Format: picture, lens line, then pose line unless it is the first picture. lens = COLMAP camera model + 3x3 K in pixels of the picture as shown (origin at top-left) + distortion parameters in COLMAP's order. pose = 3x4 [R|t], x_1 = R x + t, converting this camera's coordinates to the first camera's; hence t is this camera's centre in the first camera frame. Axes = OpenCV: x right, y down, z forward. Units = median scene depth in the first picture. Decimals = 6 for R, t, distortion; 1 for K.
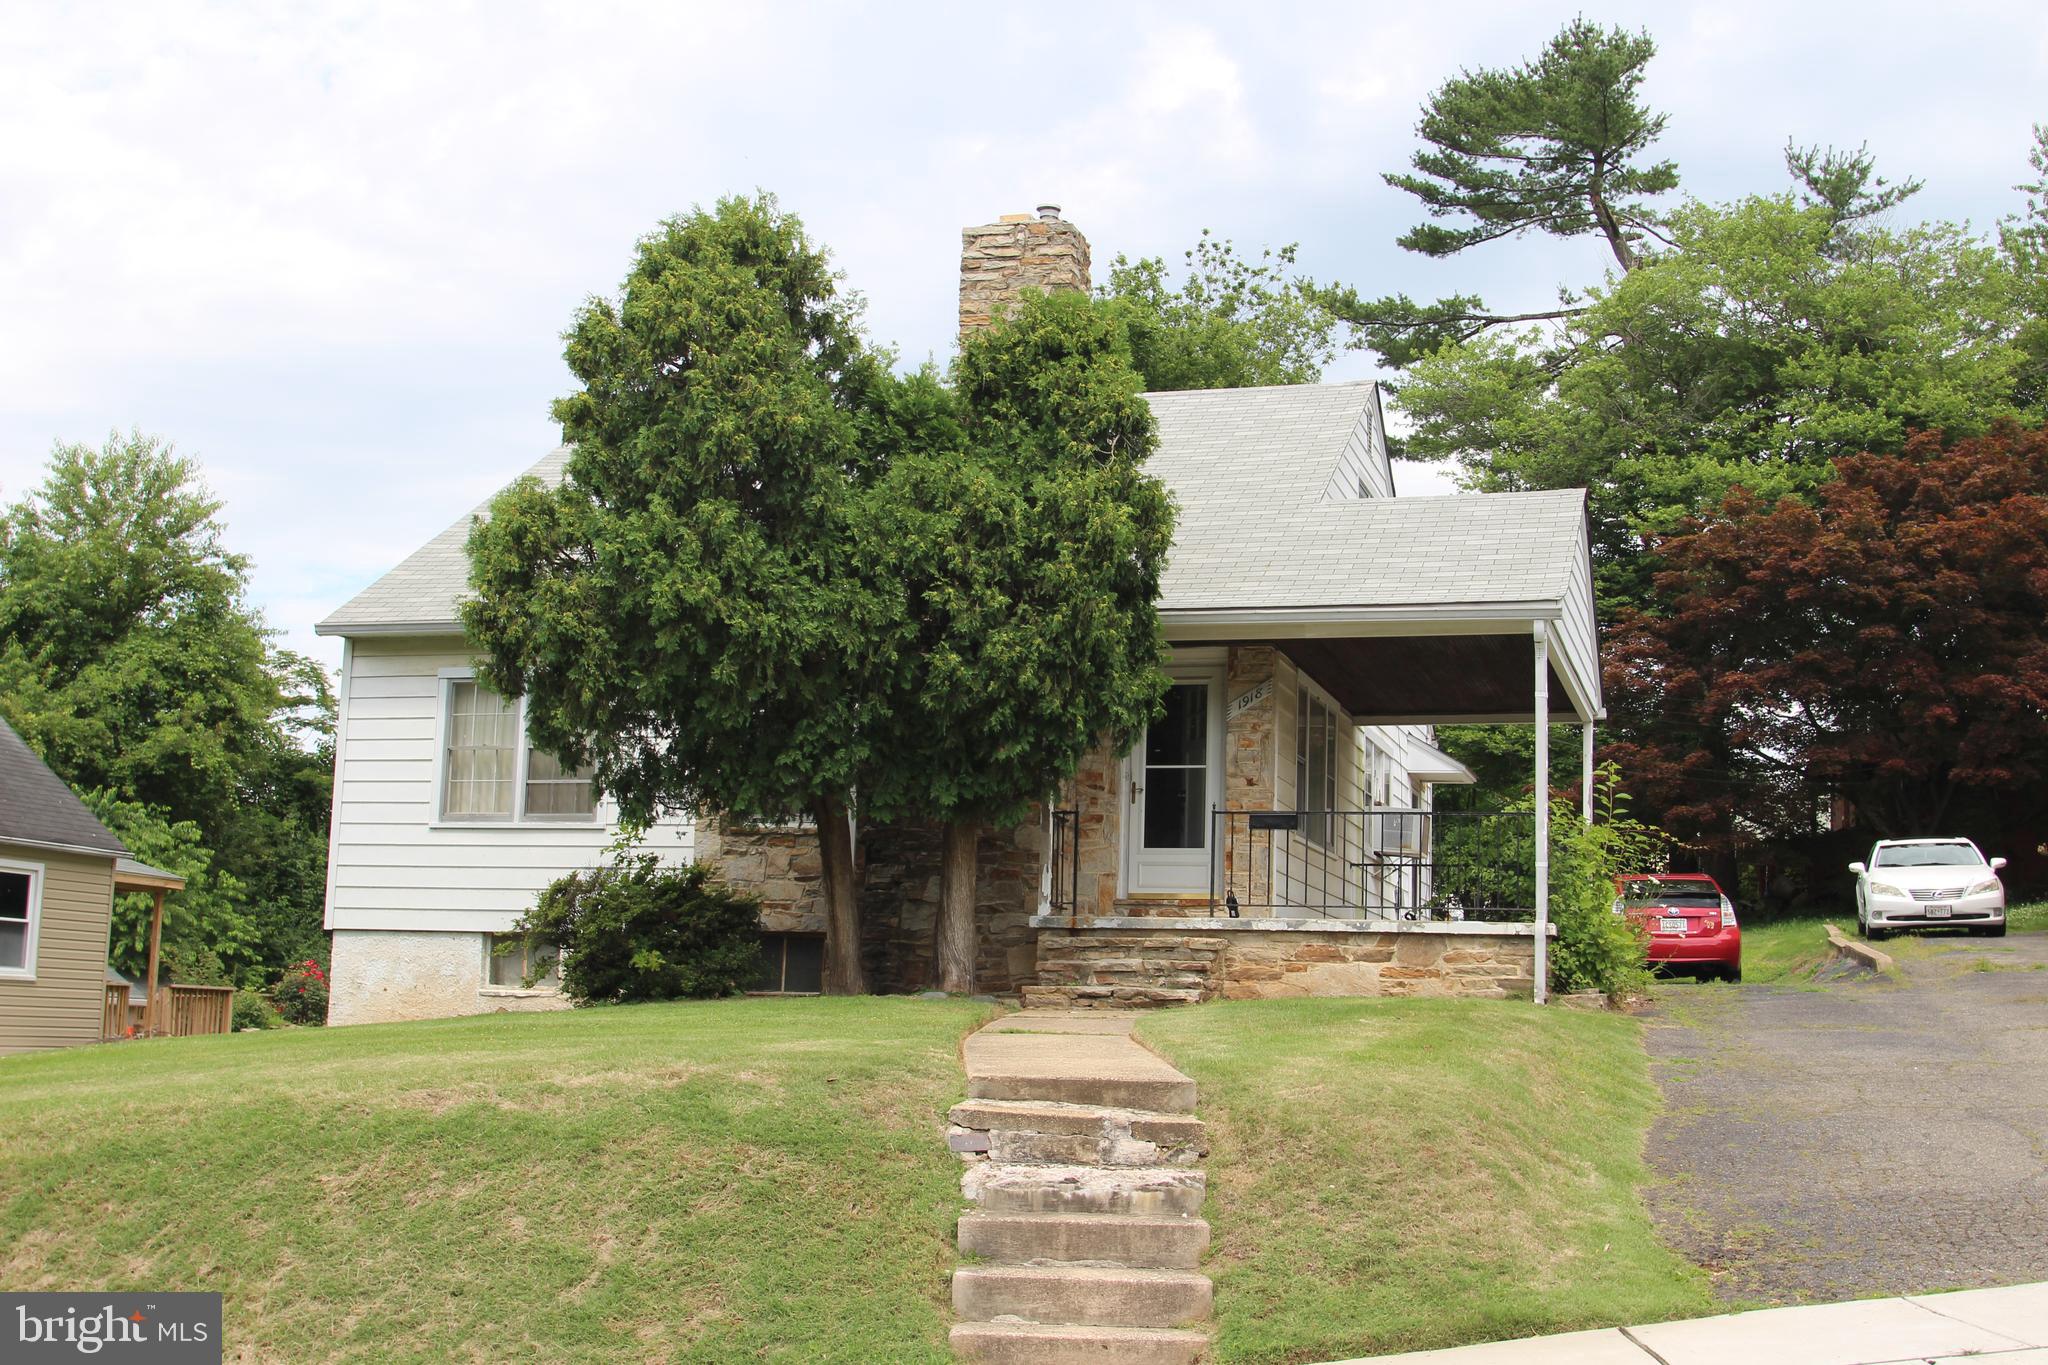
lens RADIAL K [[2498.5, 0, 1031.5], [0, 2498.5, 677.0], [0, 0, 1]] dist [-0.036999, 0.000000]
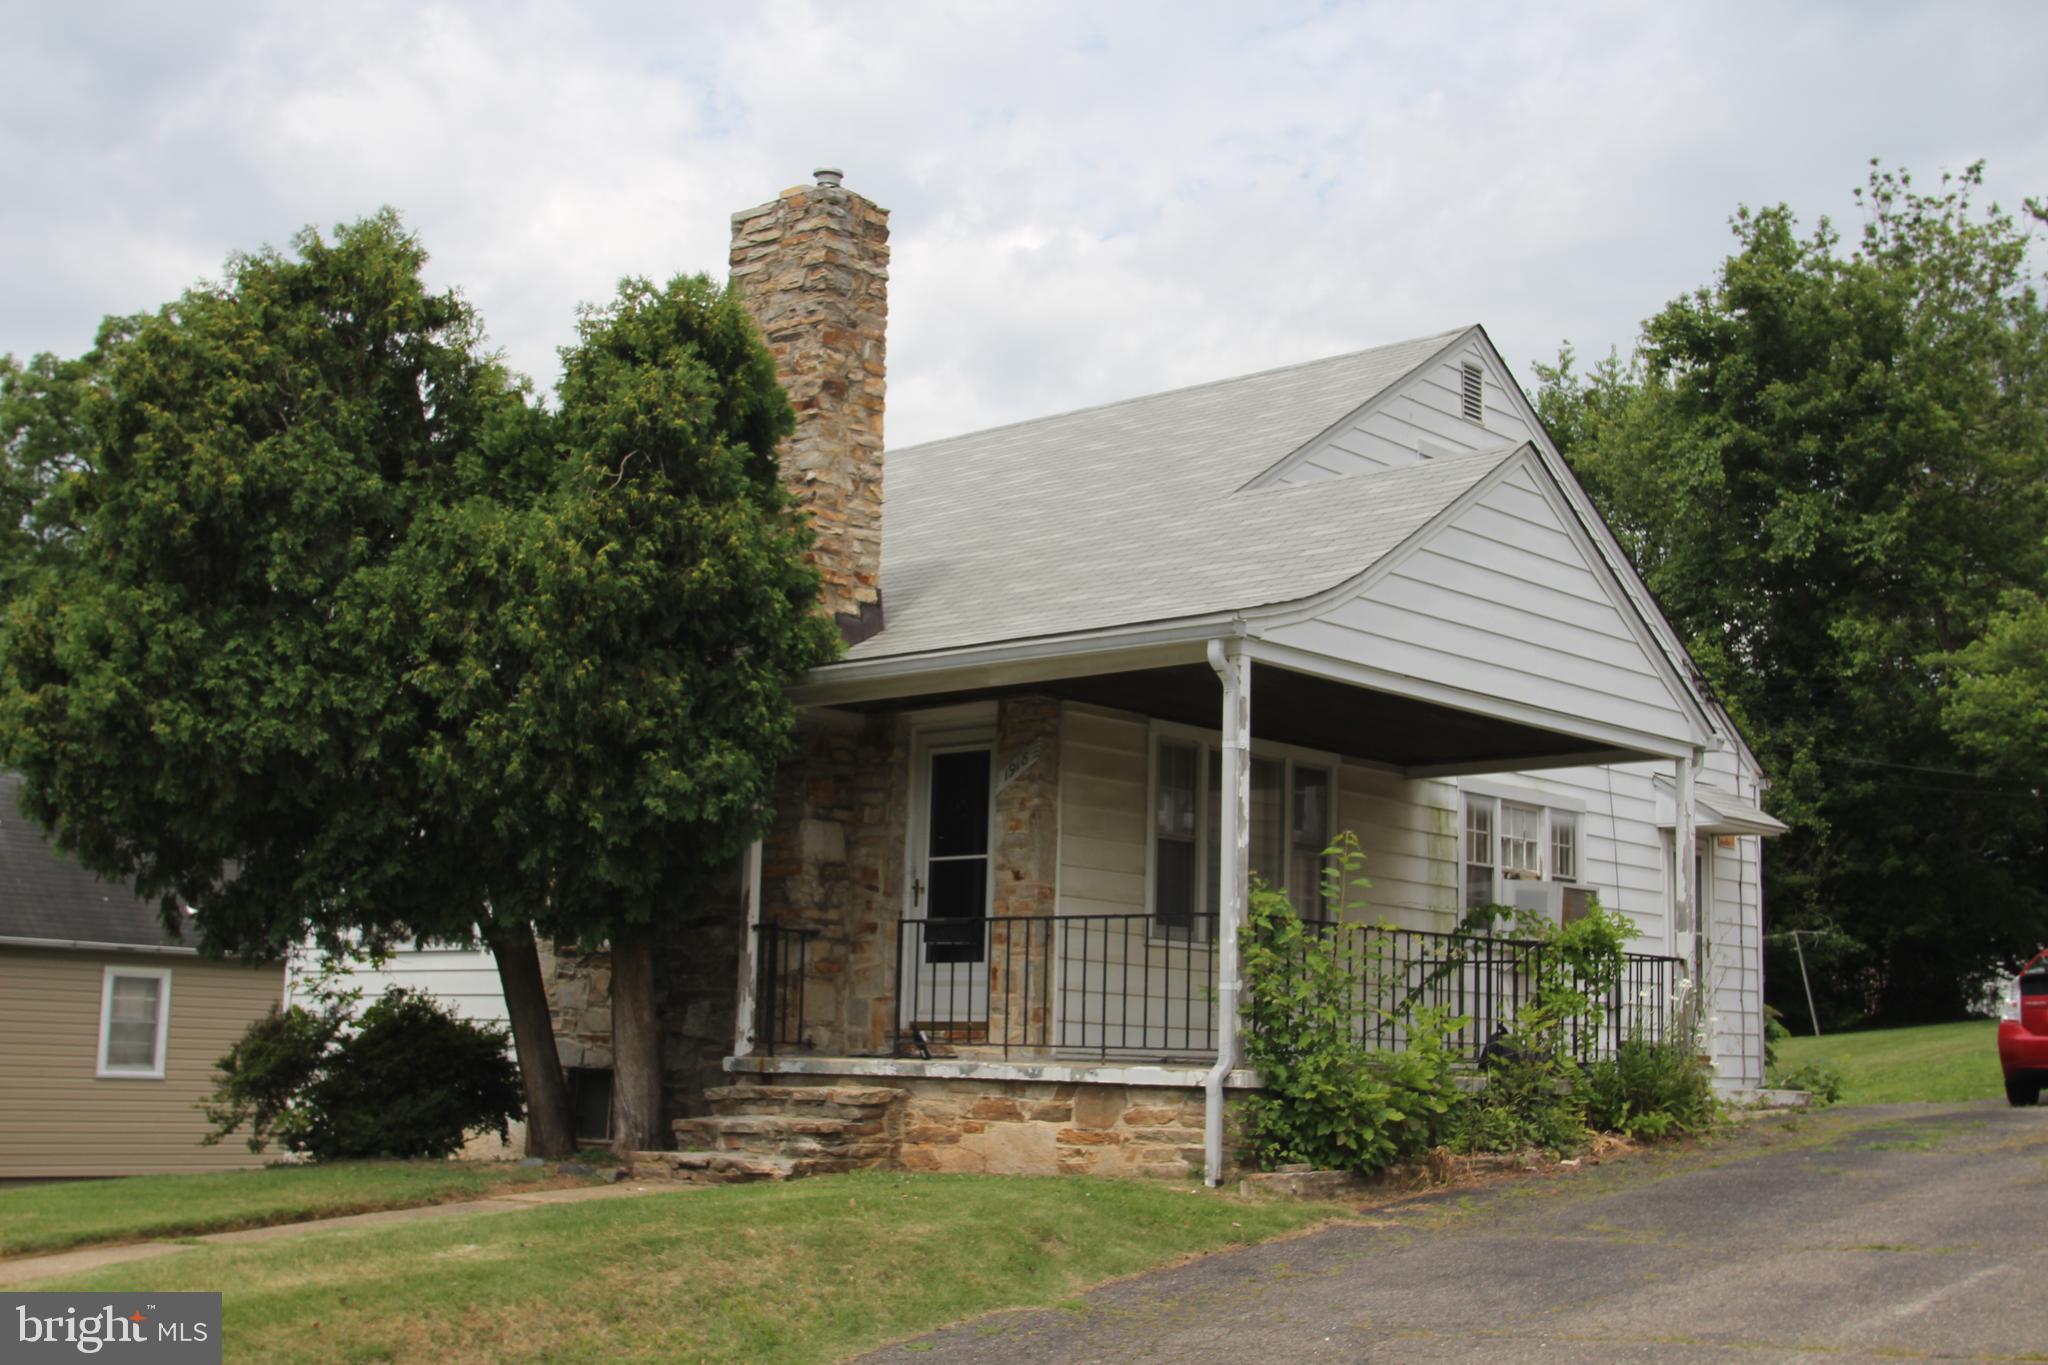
lens RADIAL K [[2508.4, 0, 1013.5], [0, 2508.4, 693.0], [0, 0, 1]] dist [-0.026743, 0.000000]
pose [[0.900704, -0.070459, -0.428681, 0.446478], [0.065962, 0.997500, -0.025359, 0.006045], [0.429396, -0.005436, 0.903100, 0.323475]]
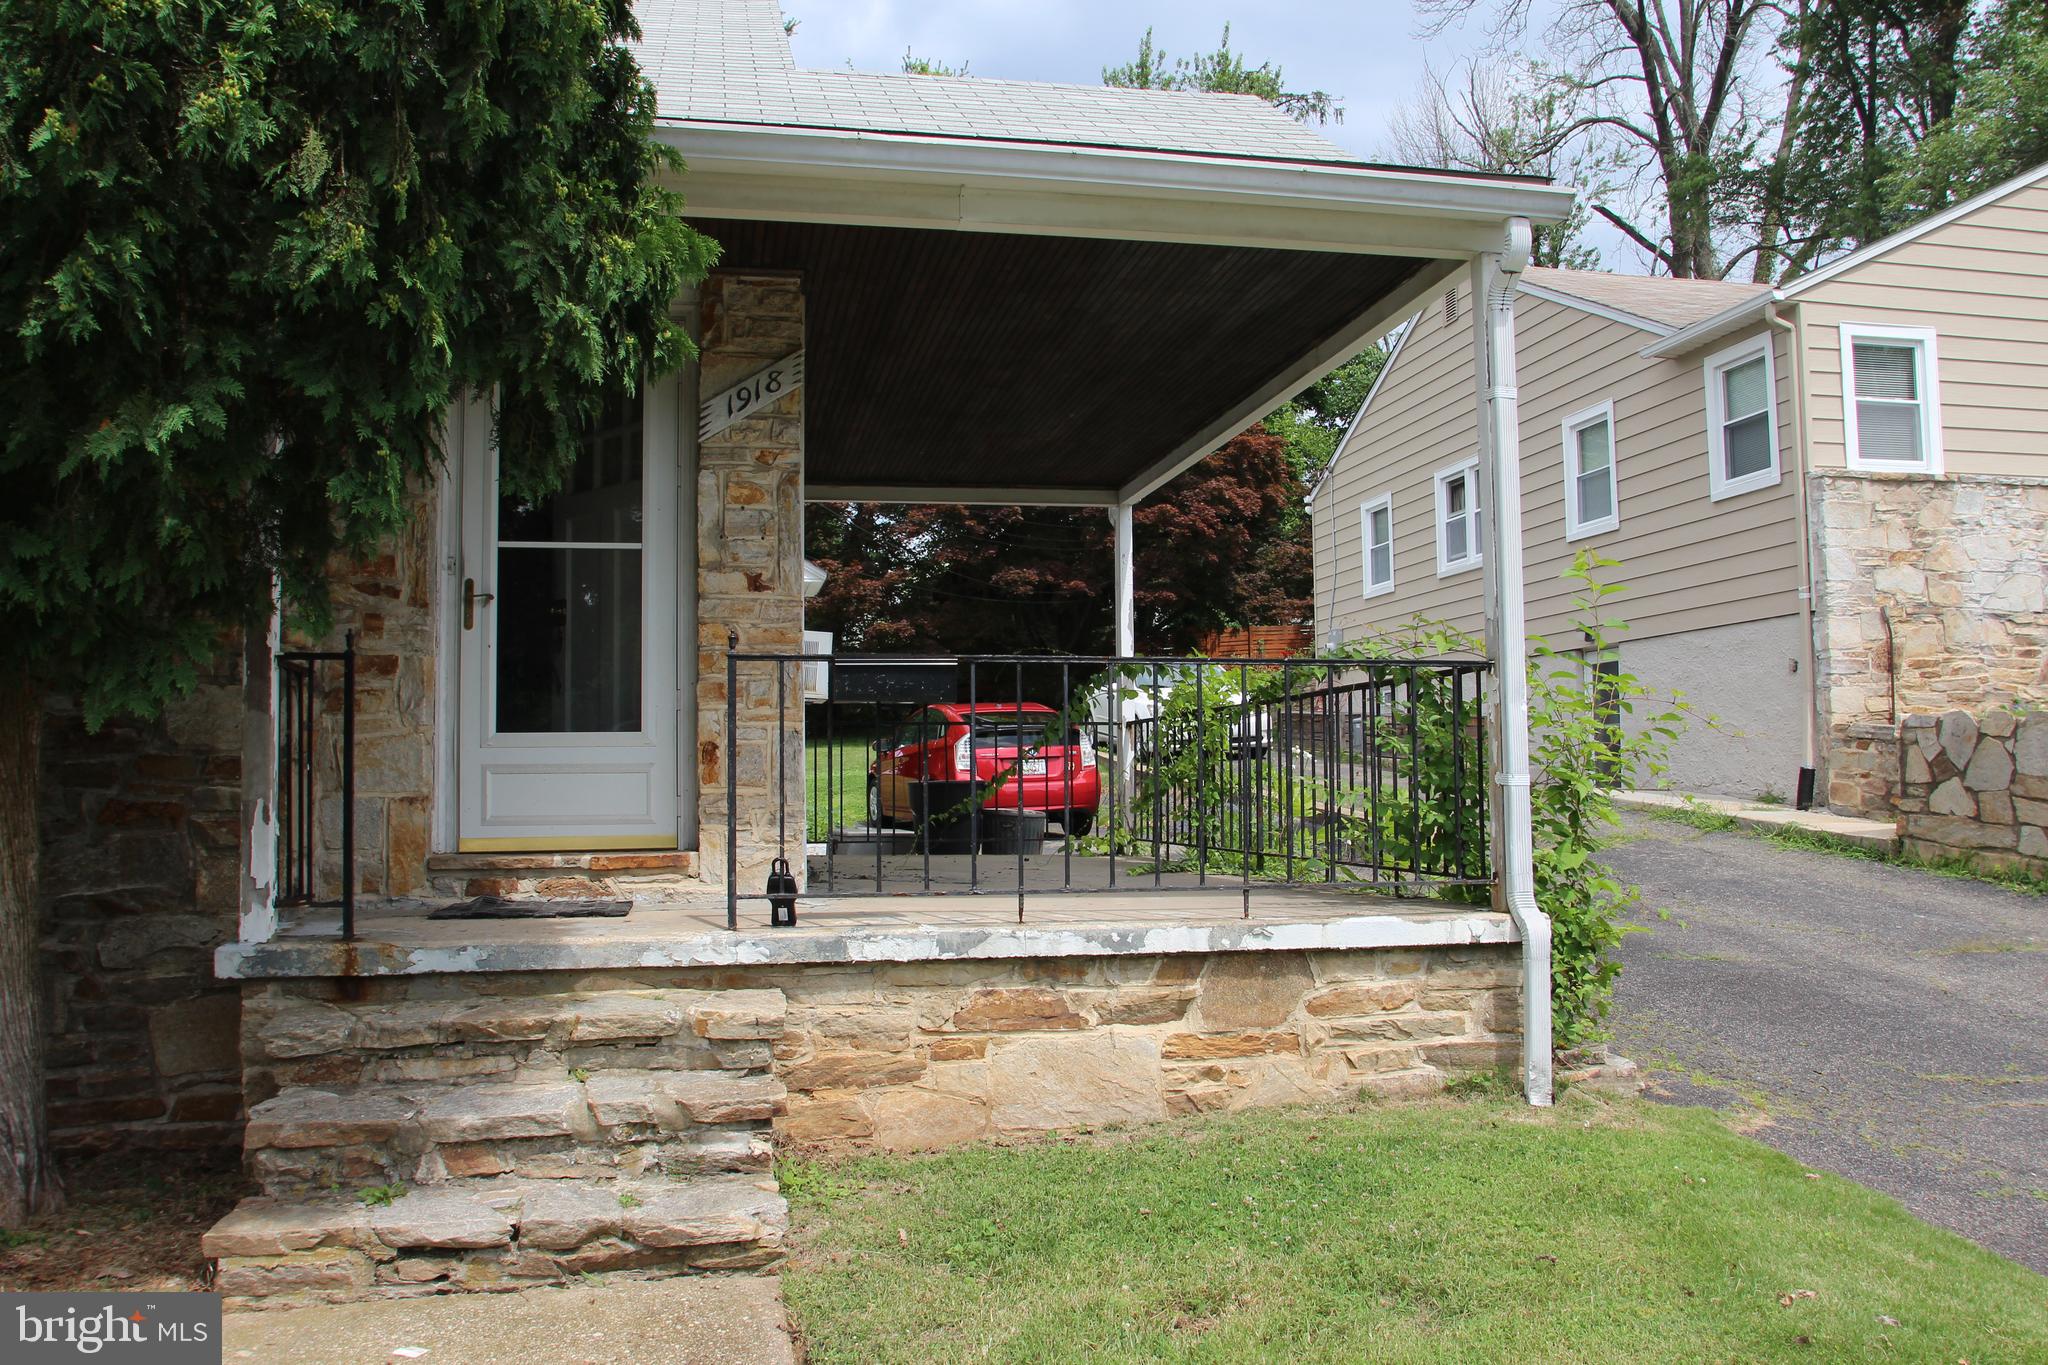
lens RADIAL K [[1644.8, 0, 1037.5], [0, 1644.8, 681.1], [0, 0, 1]] dist [-0.086956, 0.027612]
pose [[0.883011, -0.008661, 0.469272, -0.004564], [-0.034377, 0.995951, 0.083067, 0.035718], [-0.468091, -0.089481, 0.879138, 0.765474]]
